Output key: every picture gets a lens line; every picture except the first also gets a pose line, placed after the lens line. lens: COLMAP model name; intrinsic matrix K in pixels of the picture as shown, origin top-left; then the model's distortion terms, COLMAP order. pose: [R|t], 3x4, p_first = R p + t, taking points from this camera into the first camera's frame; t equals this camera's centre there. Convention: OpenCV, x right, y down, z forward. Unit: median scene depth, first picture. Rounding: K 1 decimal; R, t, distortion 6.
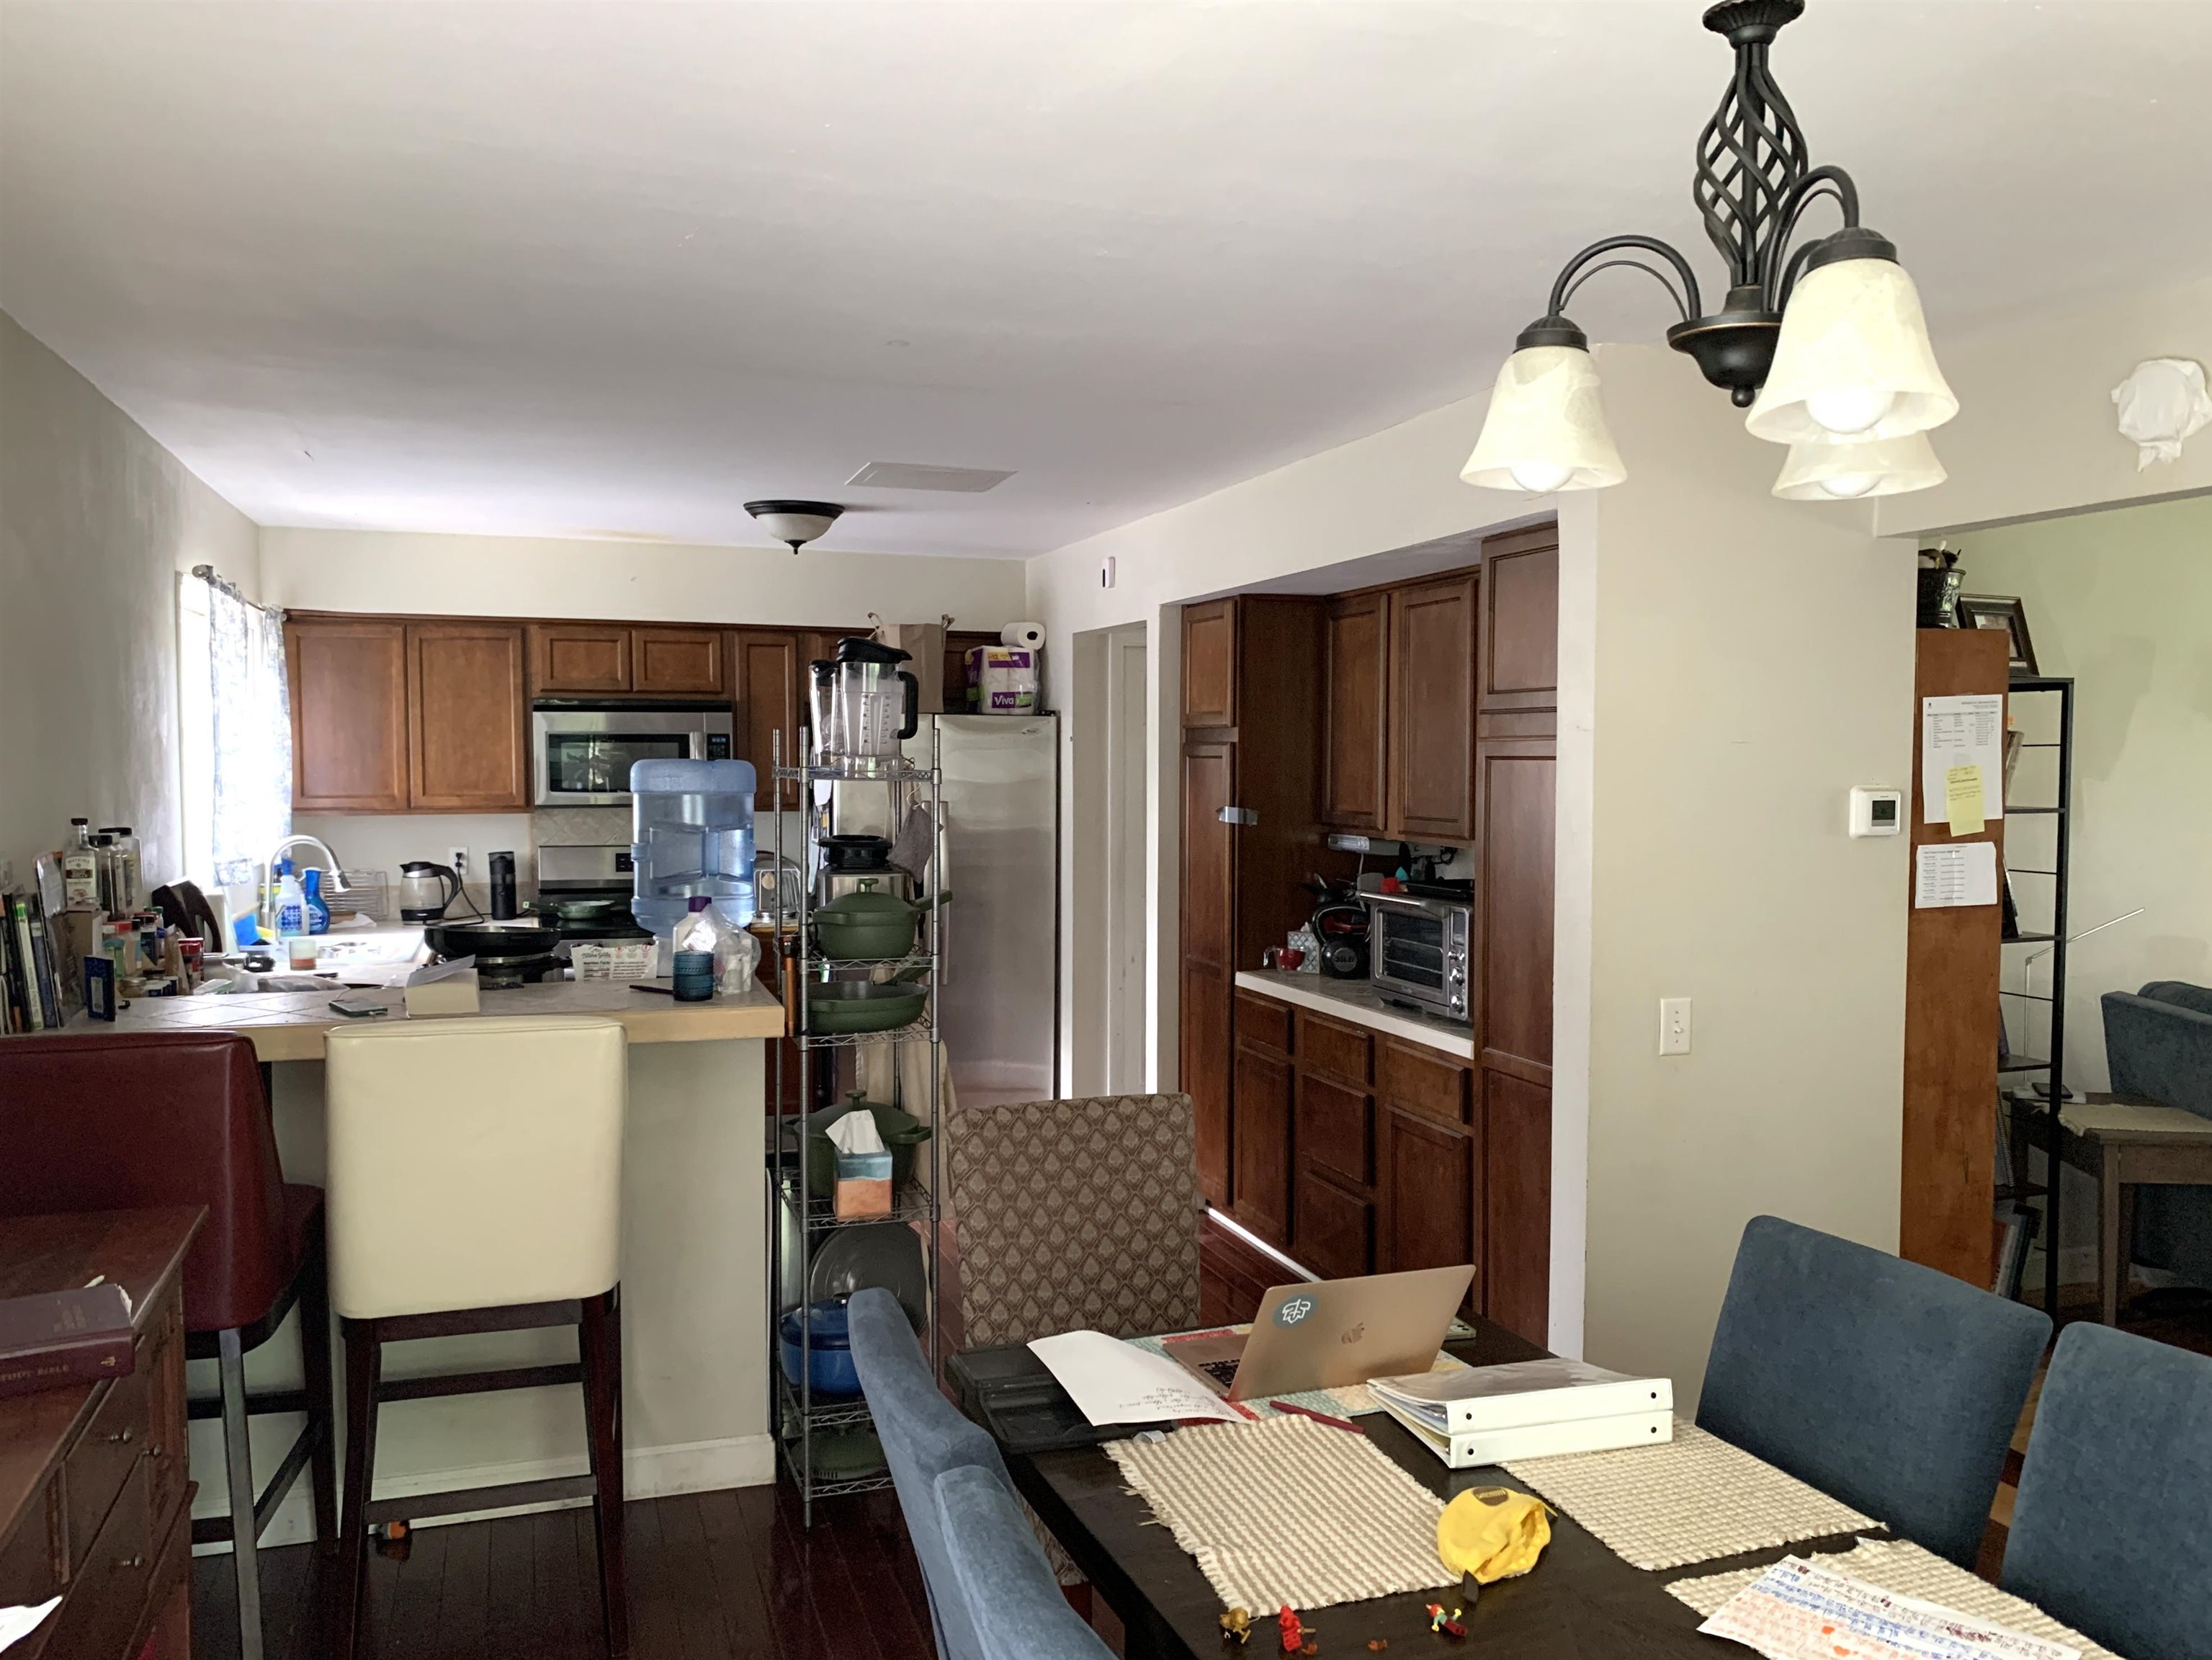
lens RADIAL K [[1726.2, 0, 1106.0], [0, 1726.2, 830.0], [0, 0, 1]] dist [0.006301, 0.001186]
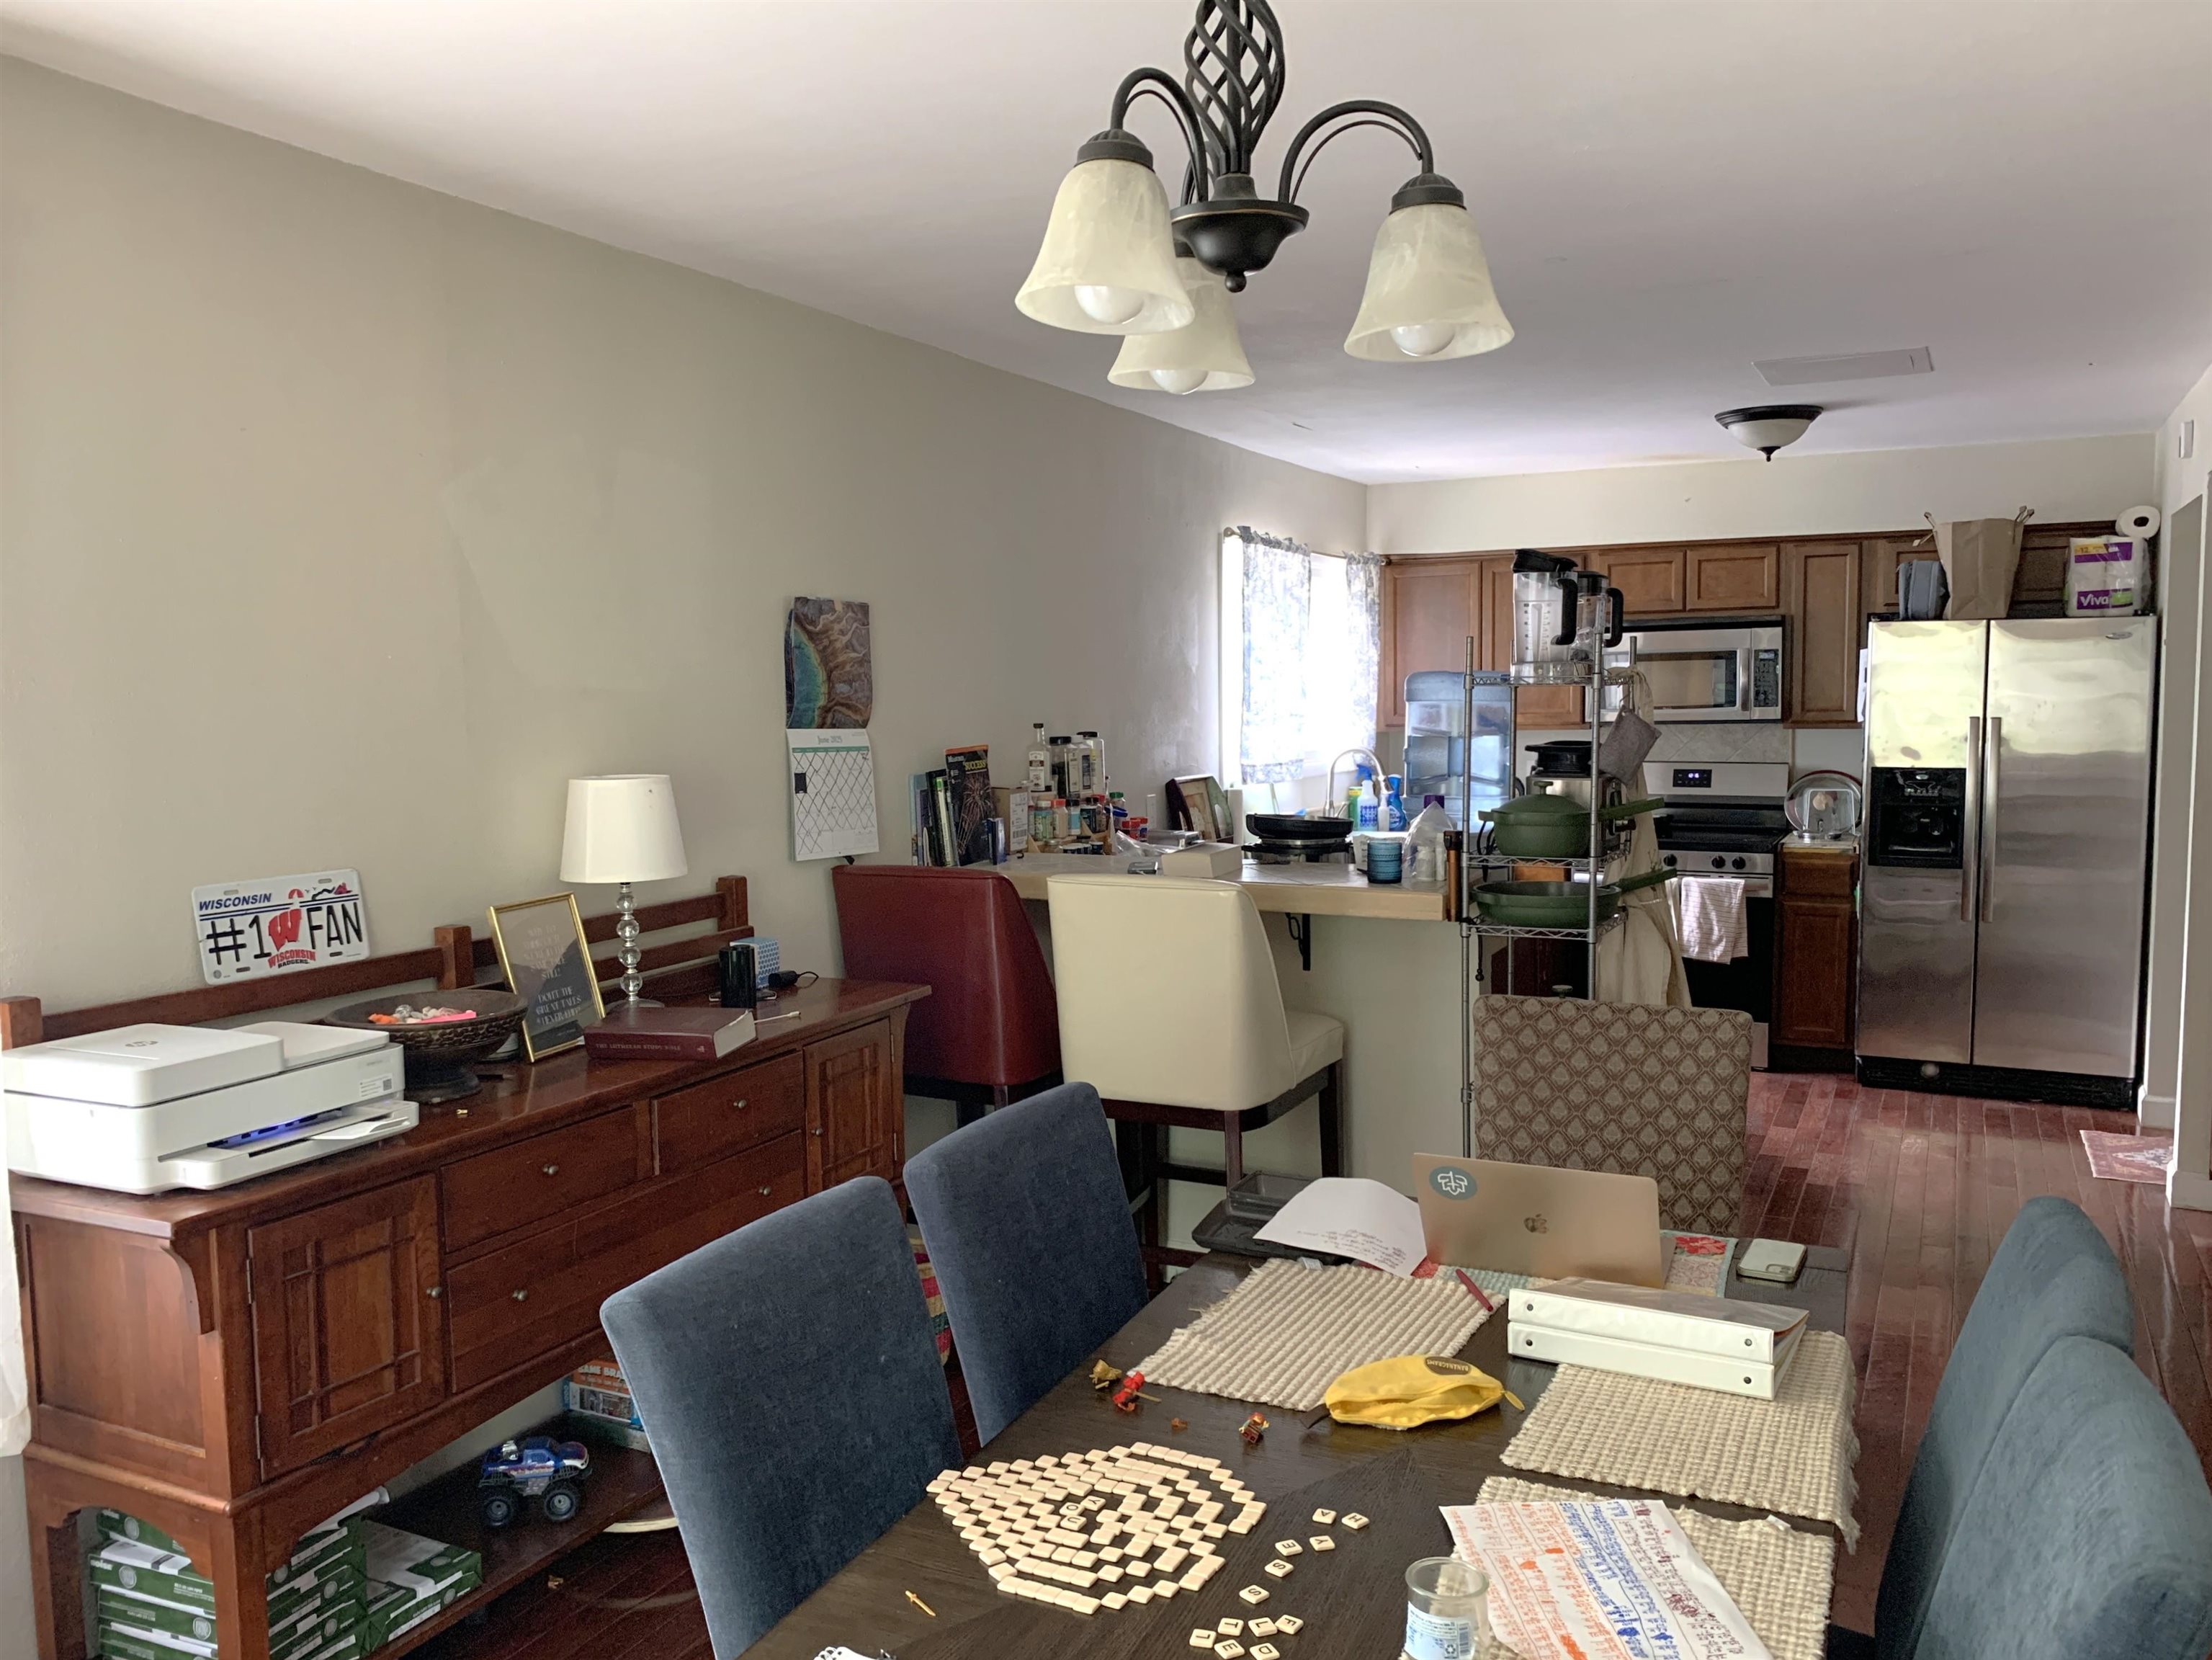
lens RADIAL K [[1702.1, 0, 1106.0], [0, 1702.1, 830.0], [0, 0, 1]] dist [-0.000503, 0.004744]
pose [[0.700321, 0.043604, -0.712495, 0.216676], [-0.013332, 0.998757, 0.048019, 0.006330], [0.713704, -0.024130, 0.700032, 0.043855]]
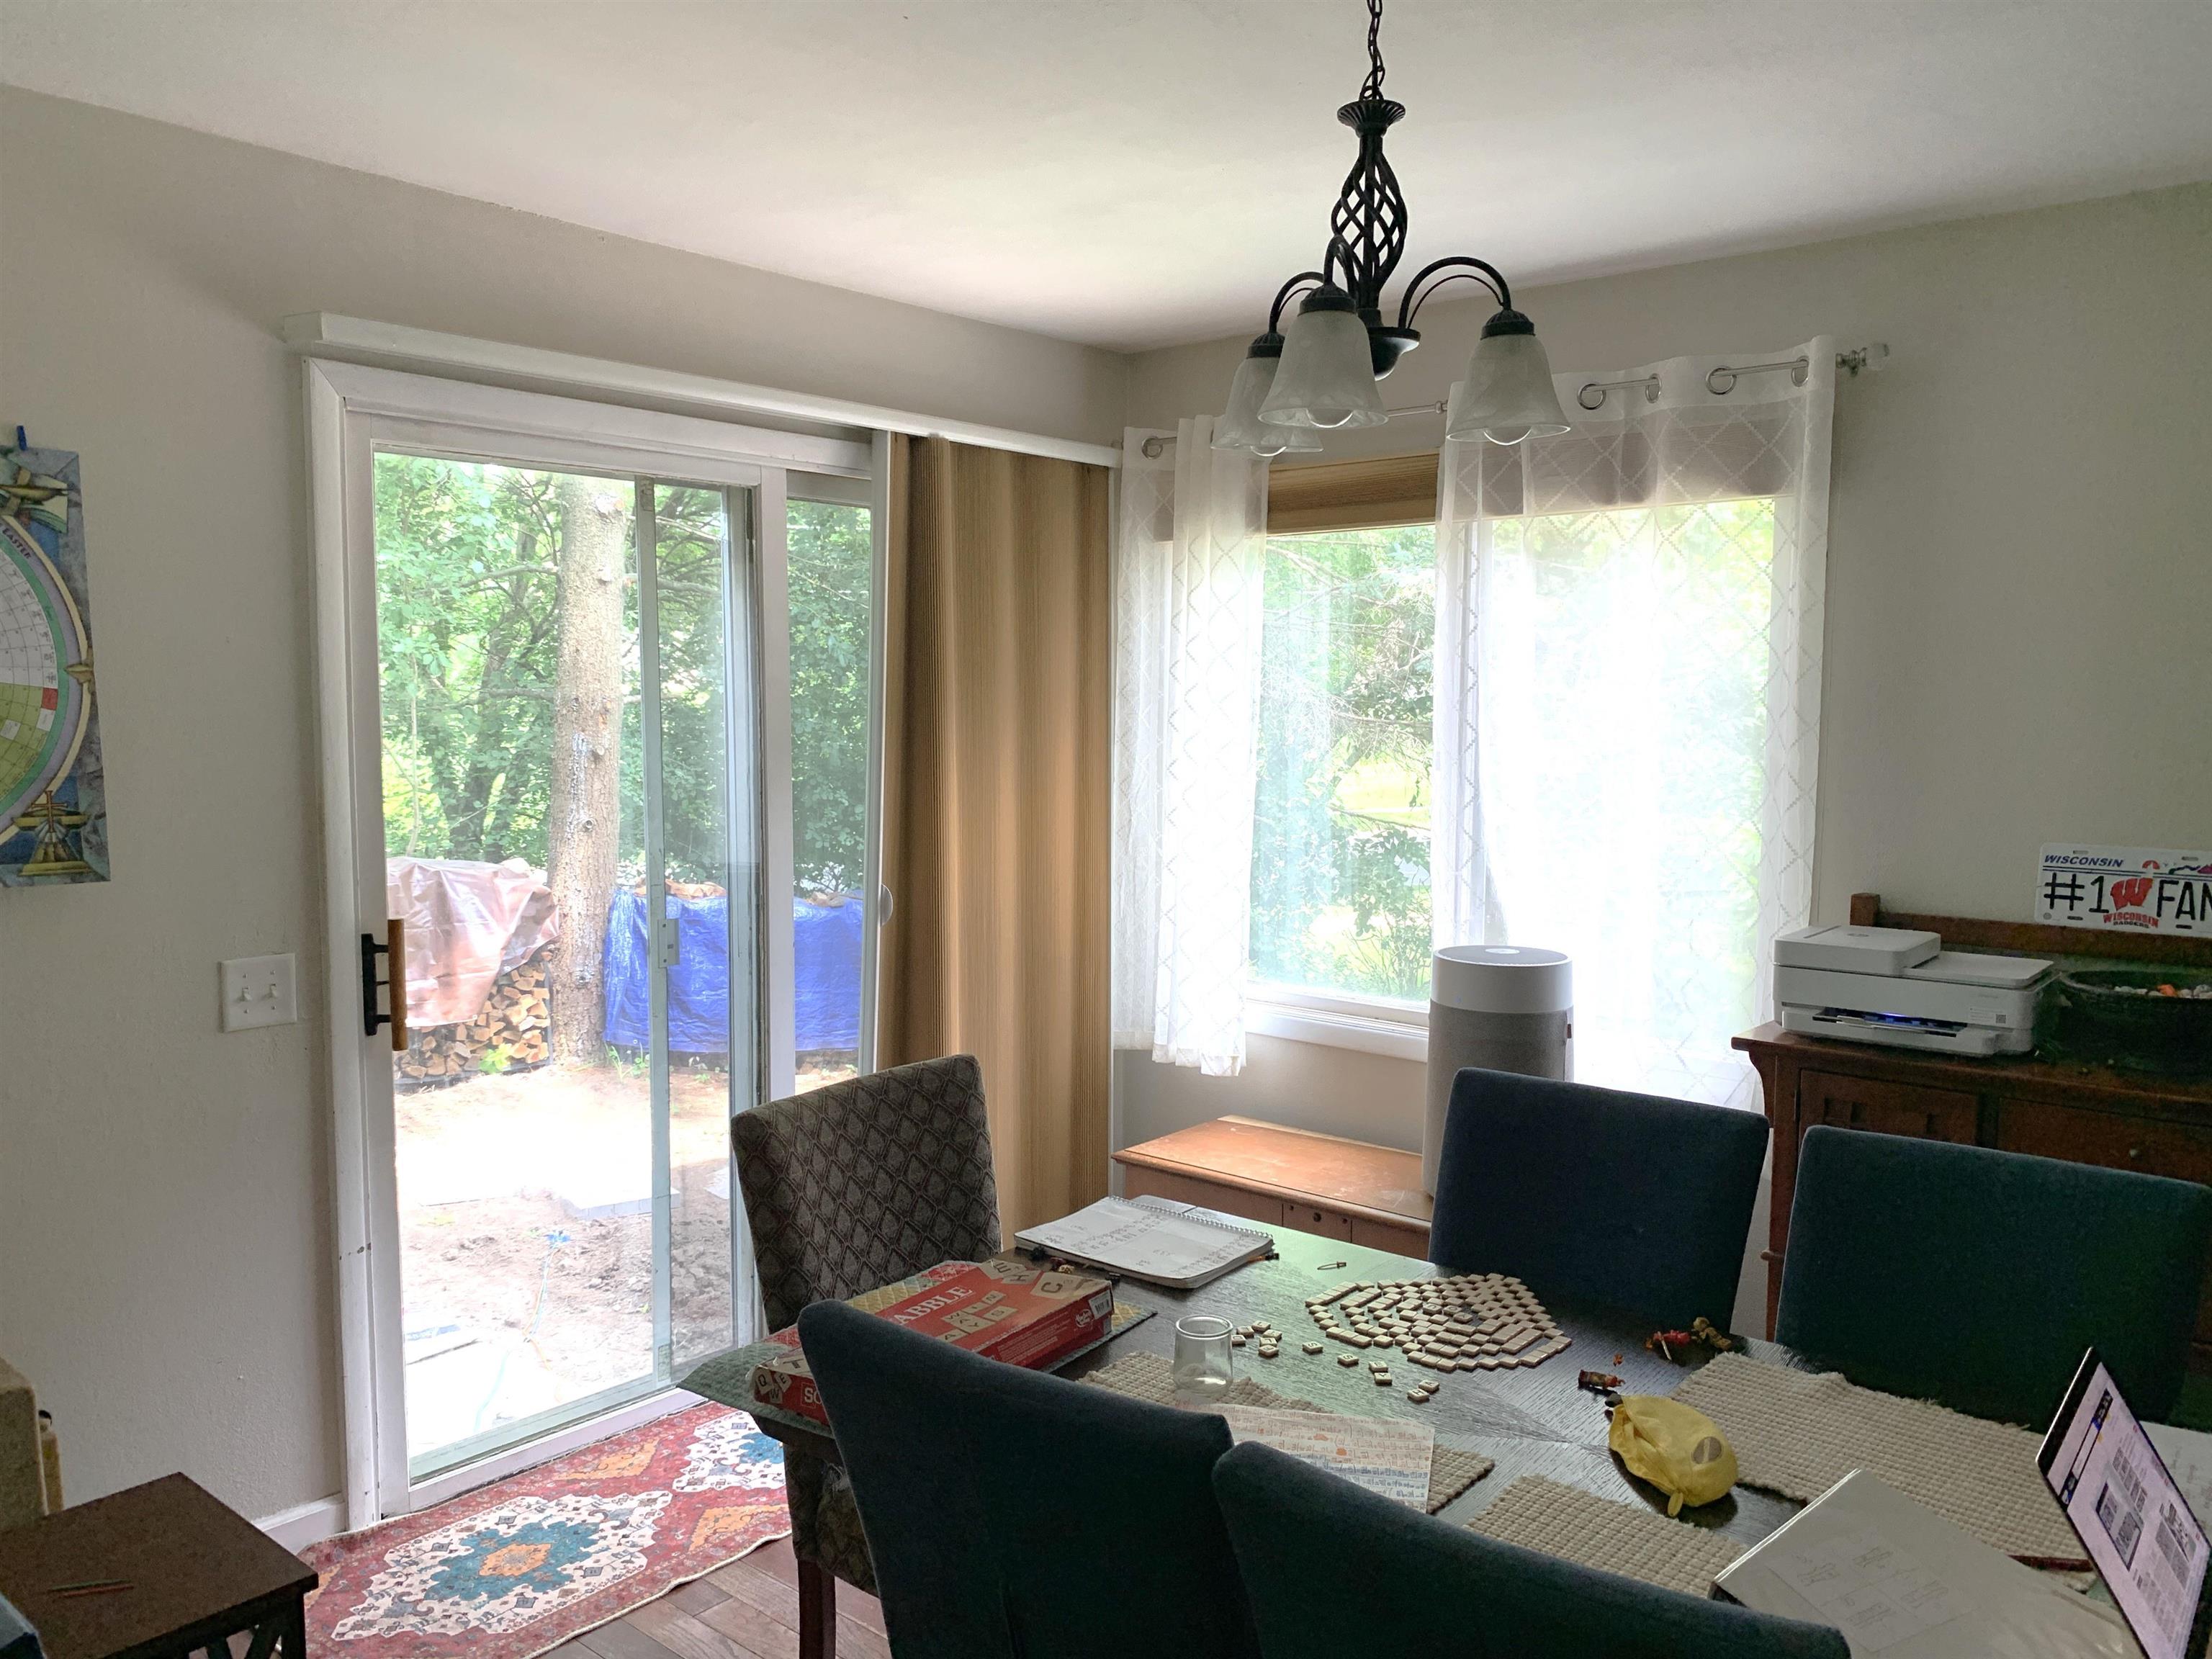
lens RADIAL K [[1677.1, 0, 1107.4], [0, 1677.1, 845.4], [0, 0, 1]] dist [0.067508, -0.178020]
pose [[-0.862764, 0.039819, -0.504036, 0.256603], [-0.025612, 0.992172, 0.122223, -0.008799], [0.504957, 0.118359, -0.854991, 0.427717]]
